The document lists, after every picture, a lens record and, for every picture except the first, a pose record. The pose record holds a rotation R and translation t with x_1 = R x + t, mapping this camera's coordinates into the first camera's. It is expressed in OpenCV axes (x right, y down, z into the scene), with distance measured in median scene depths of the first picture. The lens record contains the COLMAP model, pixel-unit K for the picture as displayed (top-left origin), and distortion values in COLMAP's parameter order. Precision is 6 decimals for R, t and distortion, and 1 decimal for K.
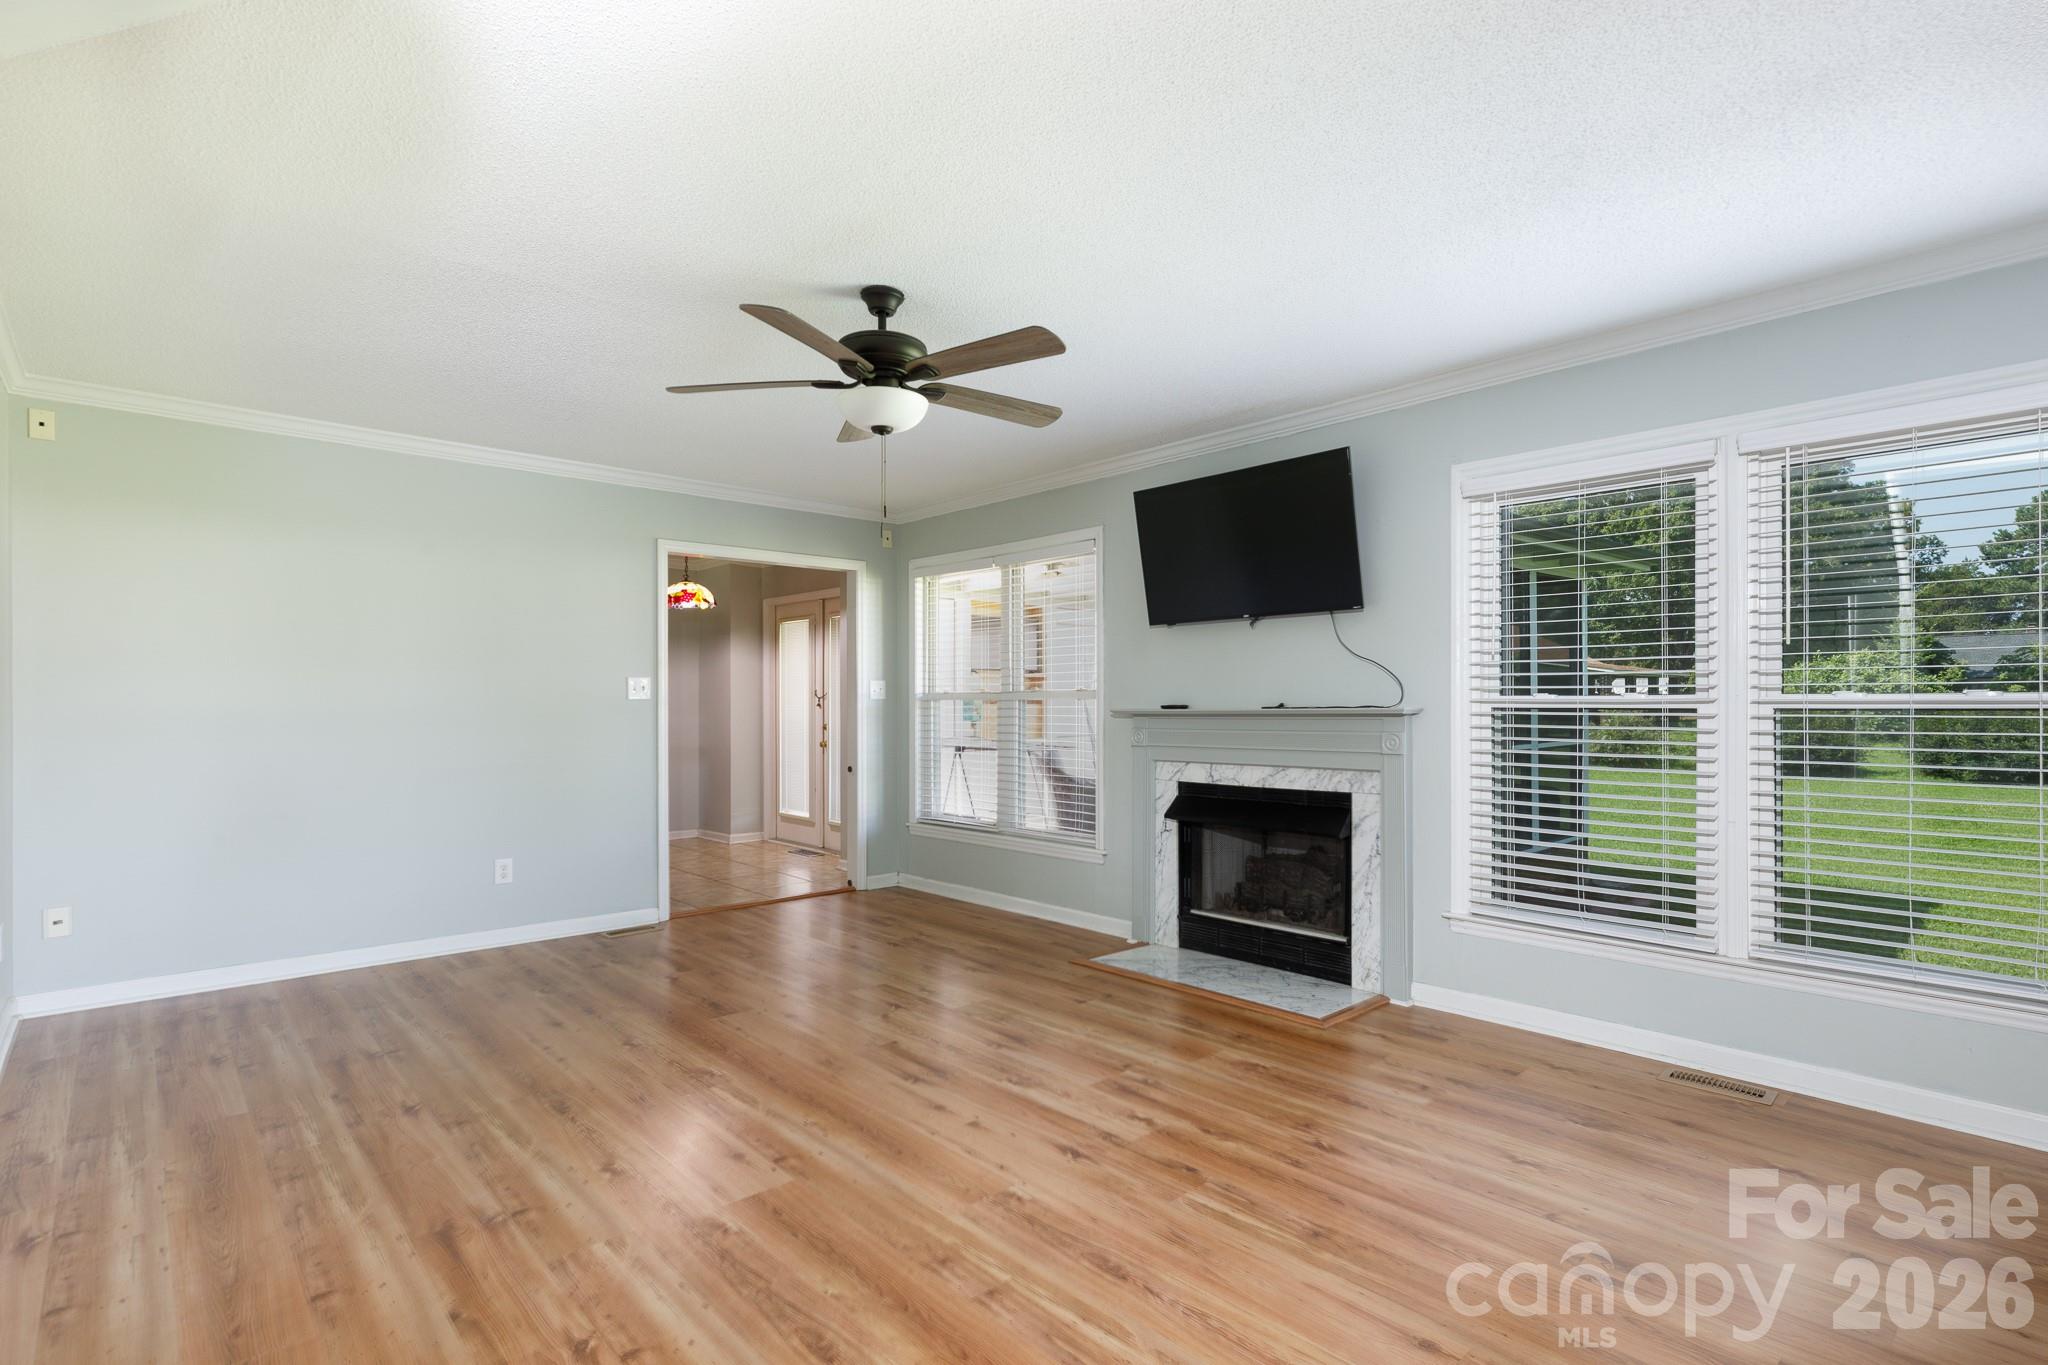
lens RADIAL K [[982.0, 0, 1025.8], [0, 982.0, 701.8], [0, 0, 1]] dist [-0.001887, -0.000014]
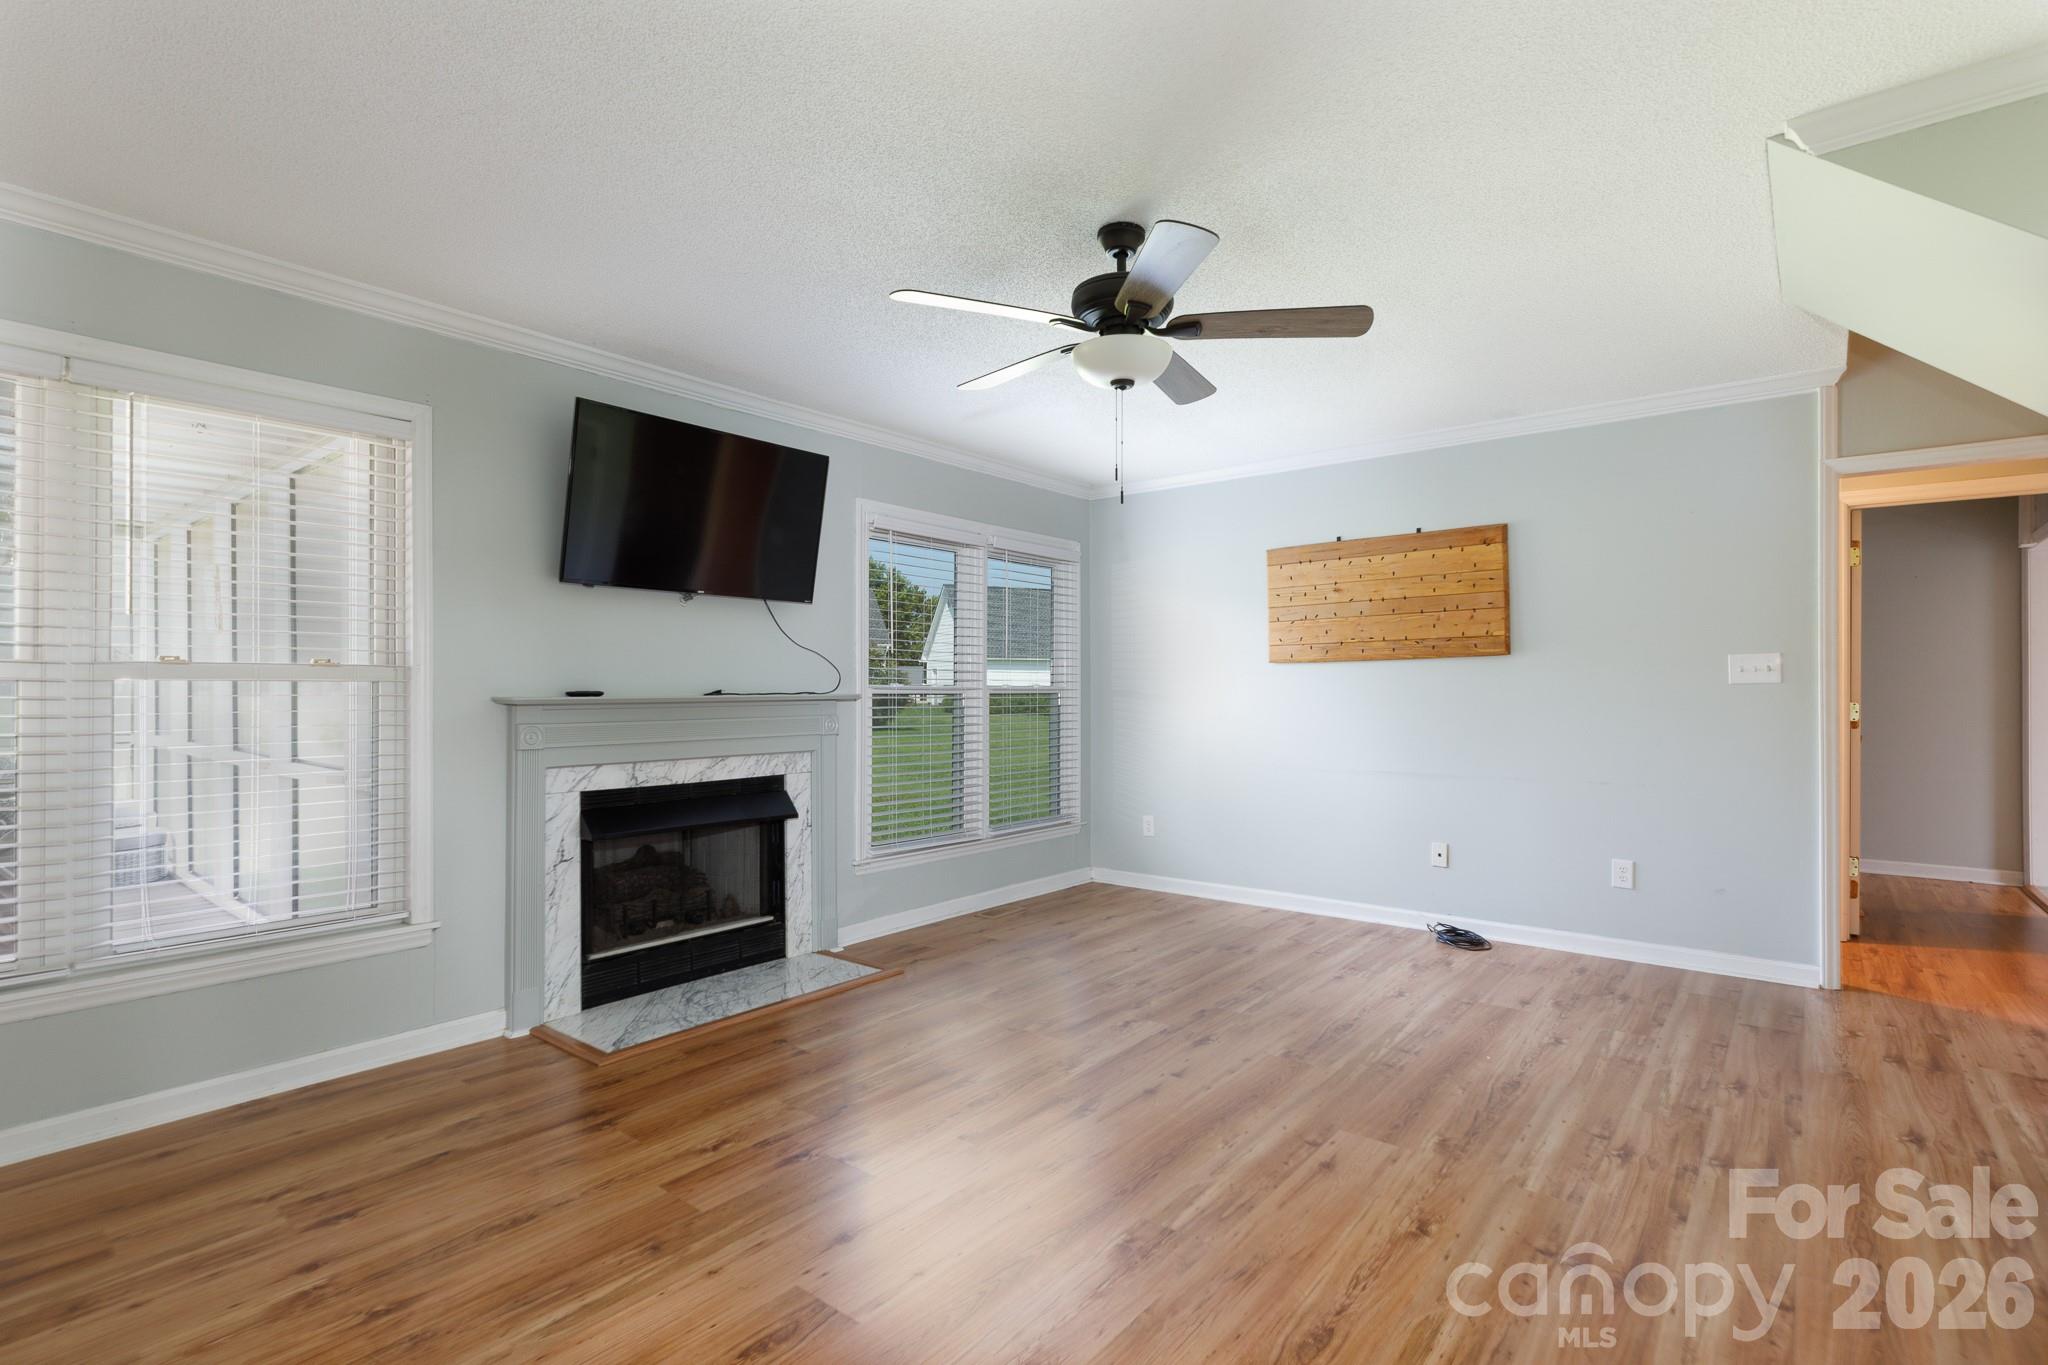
lens RADIAL K [[982.0, 0, 1016.8], [0, 982.0, 685.9], [0, 0, 1]] dist [-0.001887, -0.000014]
pose [[-0.144640, 0.007541, 0.989456, -1.016162], [-0.002742, 0.999964, -0.008022, 0.006735], [-0.989480, -0.003874, -0.144615, 1.222789]]
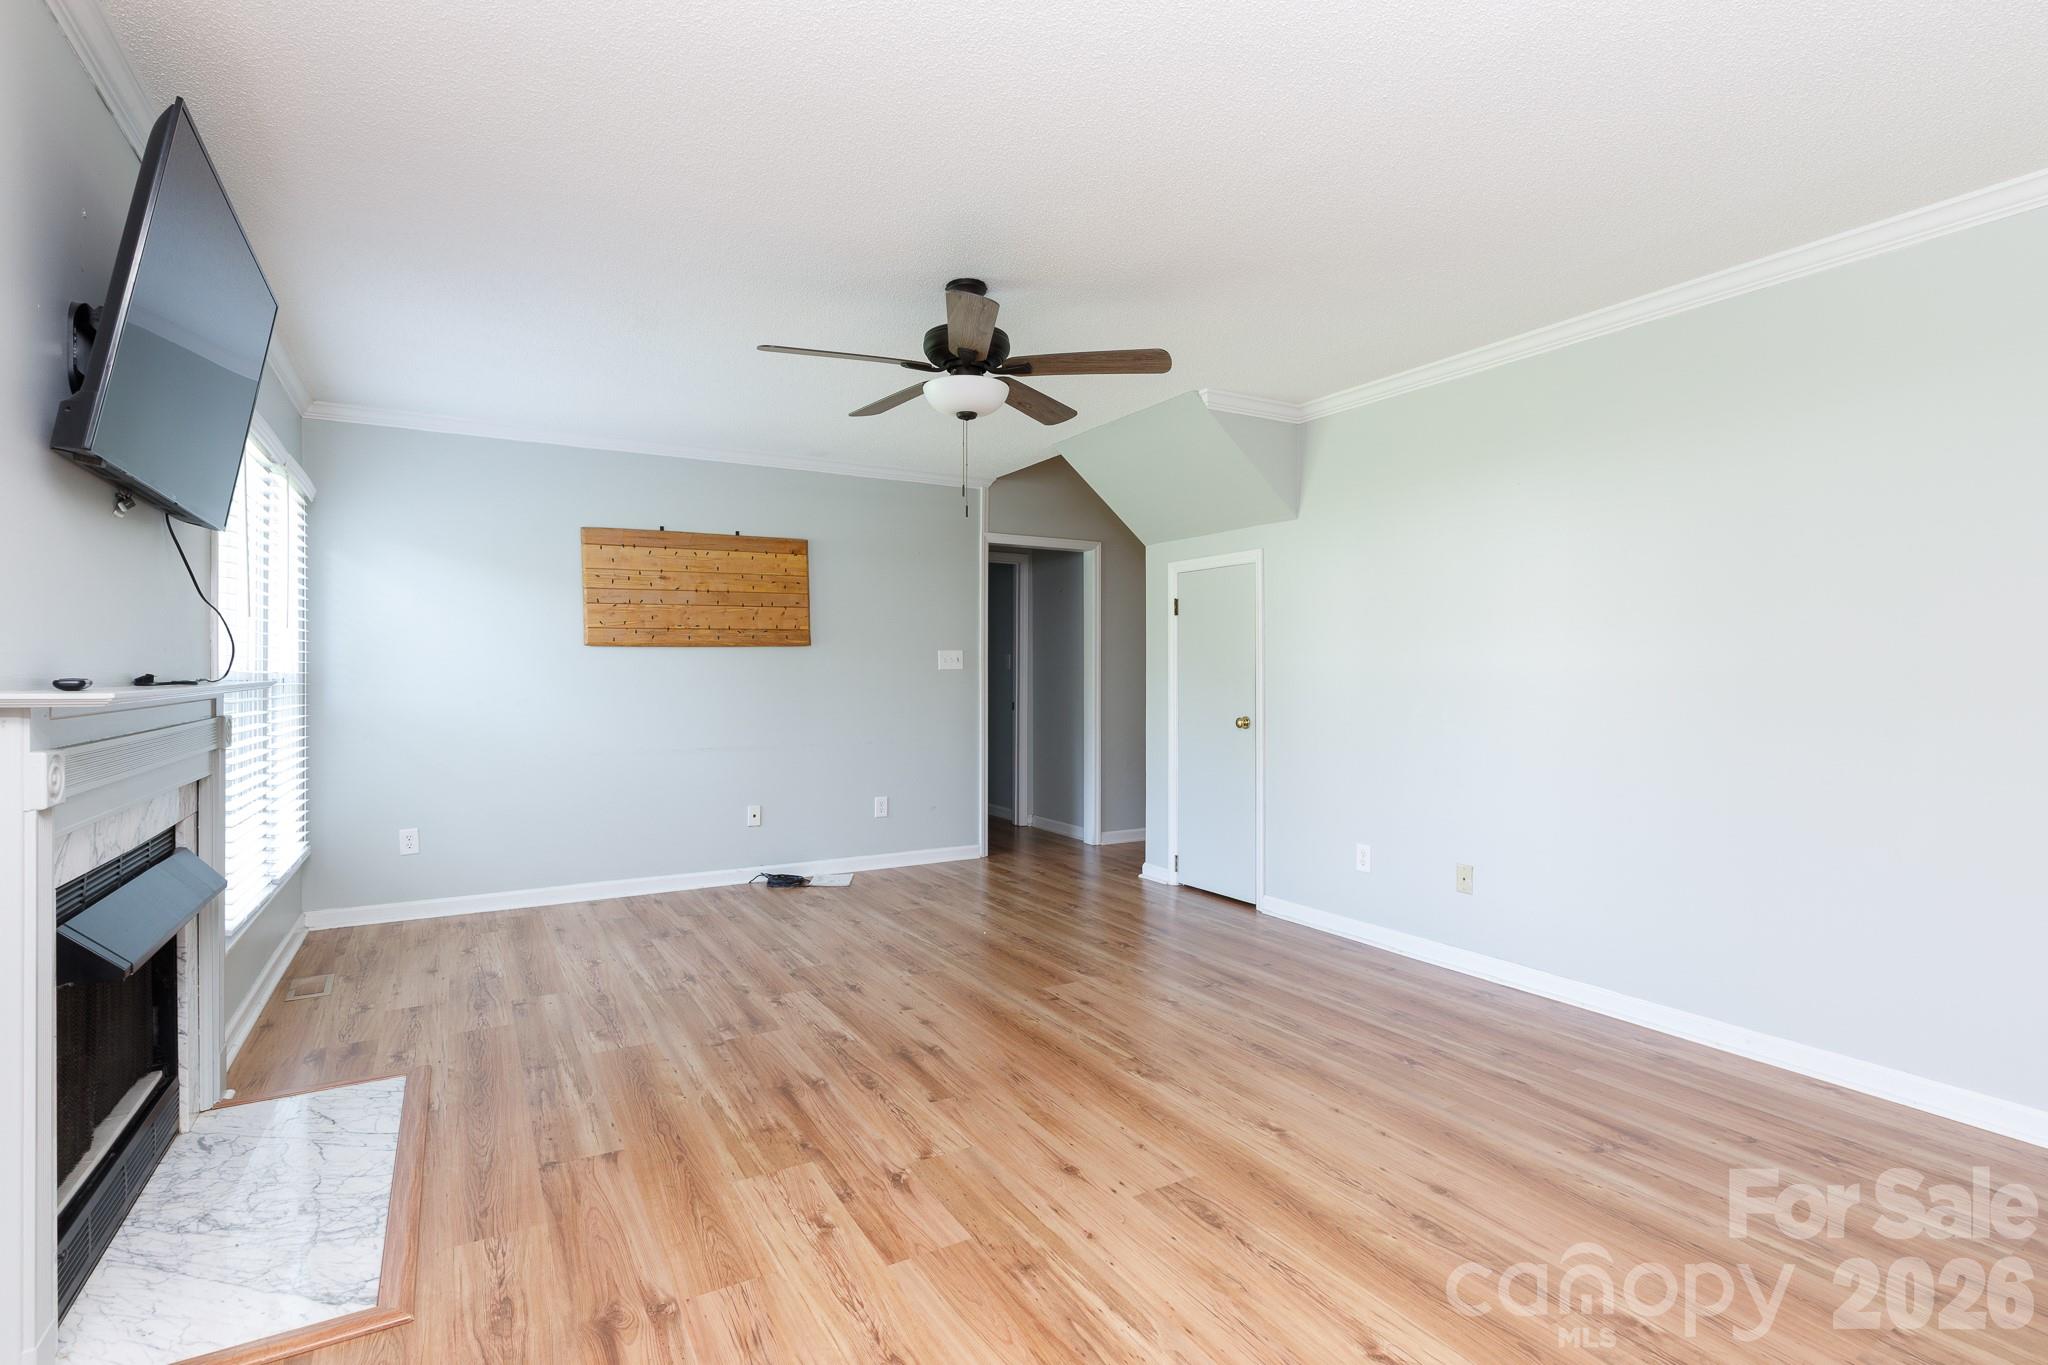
lens RADIAL K [[982.0, 0, 1029.8], [0, 982.0, 674.4], [0, 0, 1]] dist [-0.001887, -0.000014]
pose [[-0.978166, 0.002598, 0.207808, -0.430250], [0.002150, 0.999995, -0.002379, 0.005094], [-0.207813, -0.001880, -0.978167, 2.013313]]
